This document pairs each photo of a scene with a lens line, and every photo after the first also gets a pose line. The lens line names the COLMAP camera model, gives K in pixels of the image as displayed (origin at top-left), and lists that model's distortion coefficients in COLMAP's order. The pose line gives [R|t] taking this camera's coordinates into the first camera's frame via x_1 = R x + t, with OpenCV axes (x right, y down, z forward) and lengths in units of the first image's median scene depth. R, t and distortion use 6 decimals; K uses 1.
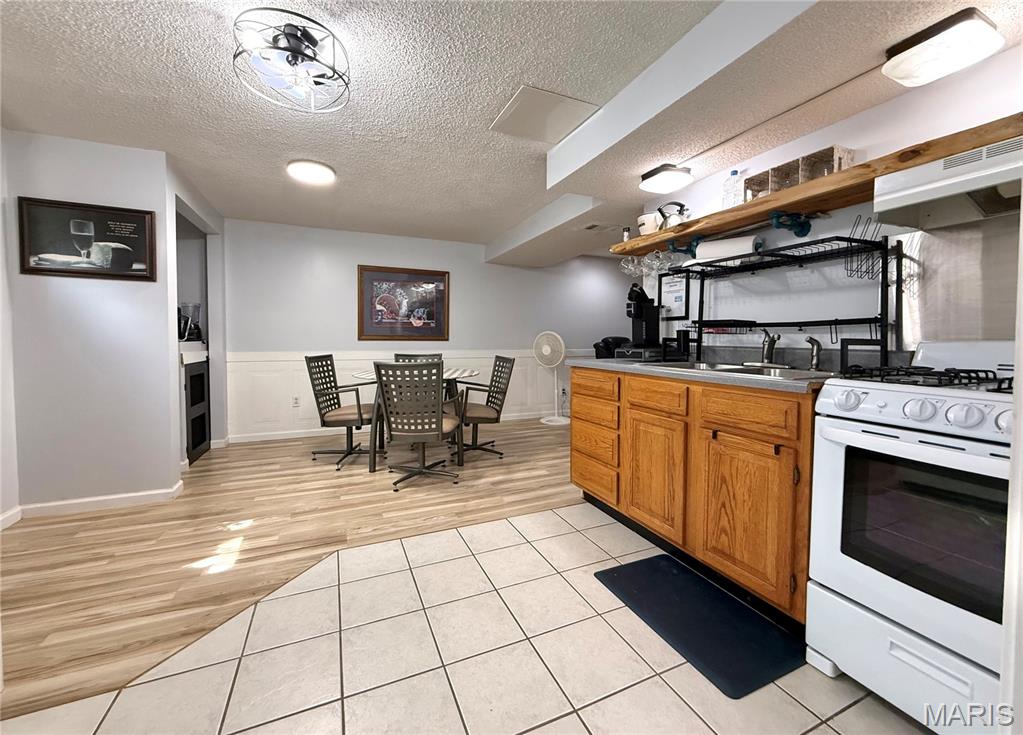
lens RADIAL K [[408.6, 0, 510.7], [0, 408.6, 353.4], [0, 0, 1]] dist [-0.000409, -0.000048]
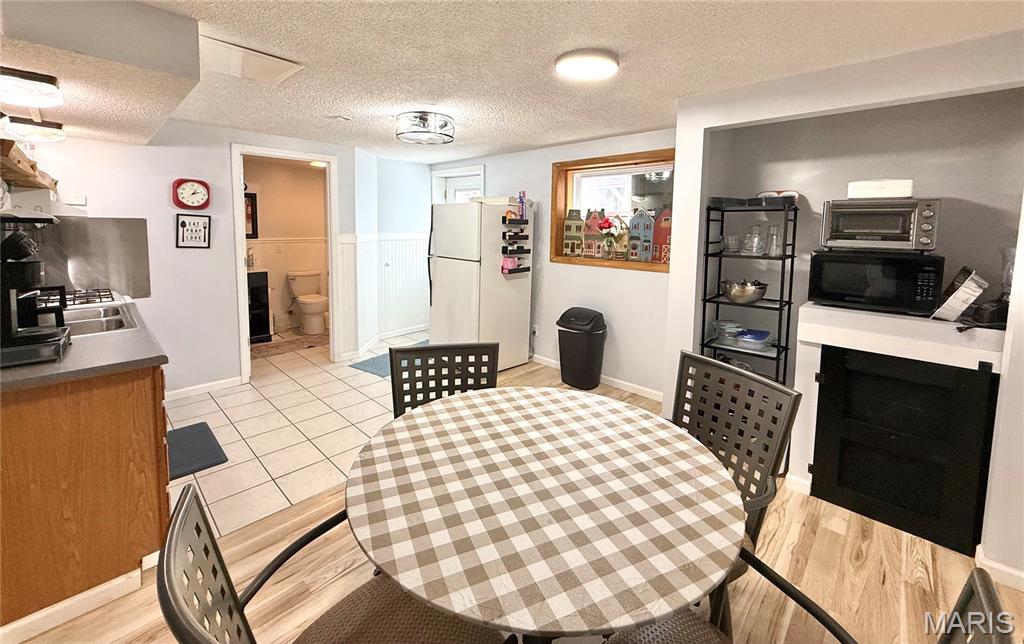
lens RADIAL K [[412.5, 0, 507.4], [0, 412.5, 257.7], [0, 0, 1]] dist [0.000409, 0.000228]
pose [[-0.928657, 0.012794, -0.370719, -0.126024], [-0.029851, 0.993586, 0.109069, -0.245464], [0.369737, 0.112354, -0.922318, 2.055823]]
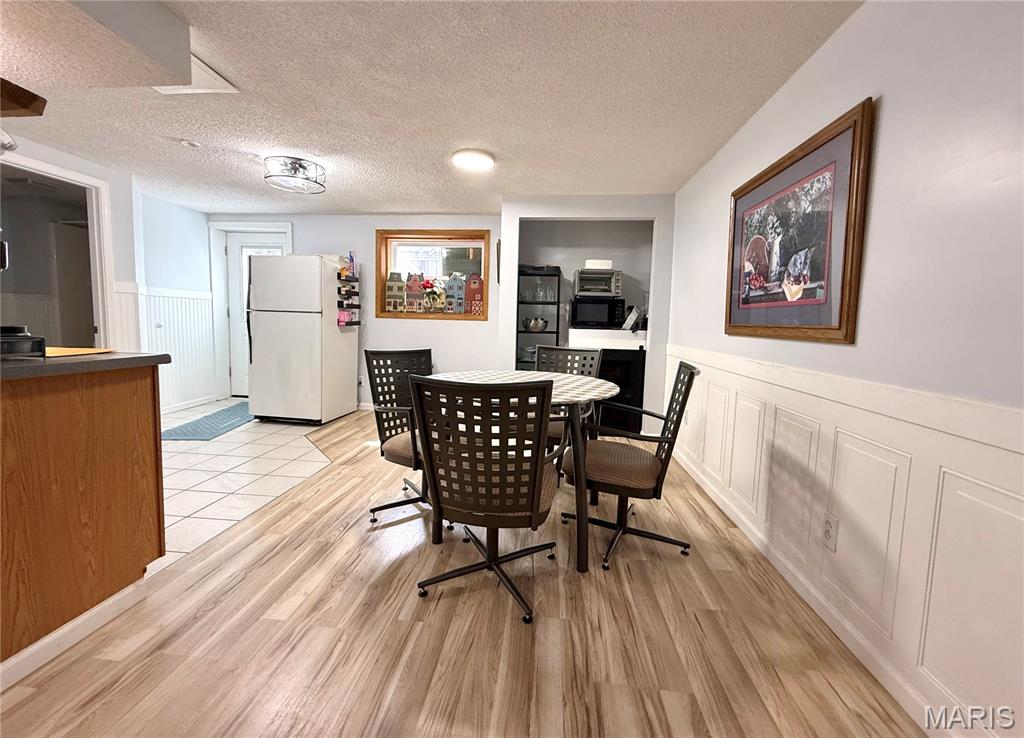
lens RADIAL K [[409.0, 0, 511.2], [0, 409.0, 354.9], [0, 0, 1]] dist [-0.000409, -0.000048]
pose [[-0.492534, 0.055017, -0.868553, 0.483904], [-0.057640, 0.993746, 0.095633, -0.081345], [0.868382, 0.097166, -0.486283, 2.049781]]
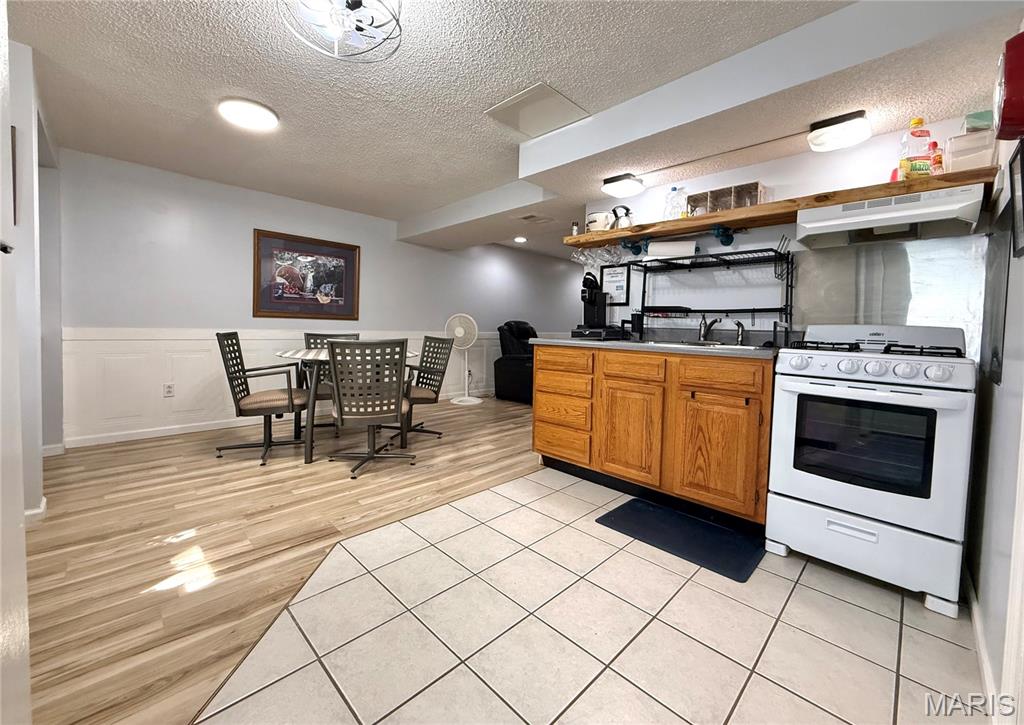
lens RADIAL K [[408.4, 0, 511.4], [0, 408.4, 343.1], [0, 0, 1]] dist [0.000986, 0.000070]
pose [[0.932265, 0.005615, 0.361733, -0.358737], [-0.008981, 0.999931, 0.007627, 0.023616], [-0.361665, -0.010359, 0.932250, 0.009315]]
